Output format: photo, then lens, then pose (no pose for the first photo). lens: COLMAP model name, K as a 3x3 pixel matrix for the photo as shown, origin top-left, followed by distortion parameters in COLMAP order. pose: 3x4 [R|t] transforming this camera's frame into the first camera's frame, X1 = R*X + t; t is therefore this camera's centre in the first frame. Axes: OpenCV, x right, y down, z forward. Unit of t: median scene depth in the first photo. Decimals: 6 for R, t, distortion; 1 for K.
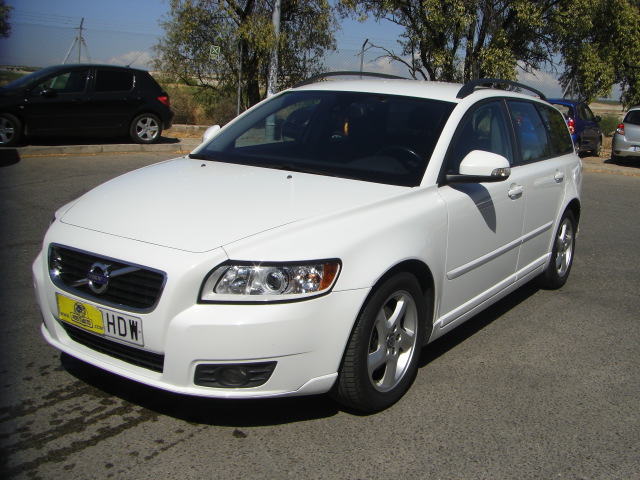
lens RADIAL K [[721.5, 0, 385.2], [0, 721.5, 224.2], [0, 0, 1]] dist [-0.169398, 0.086160]
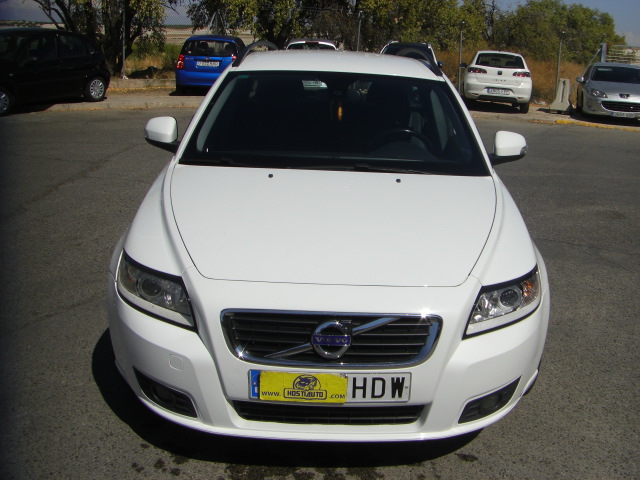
lens RADIAL K [[721.5, 0, 385.2], [0, 721.5, 224.2], [0, 0, 1]] dist [-0.169398, 0.086160]
pose [[0.833222, -0.151723, 0.531716, -0.788640], [0.096235, 0.986733, 0.130755, -0.161912], [-0.544500, -0.057778, 0.836768, 0.272327]]
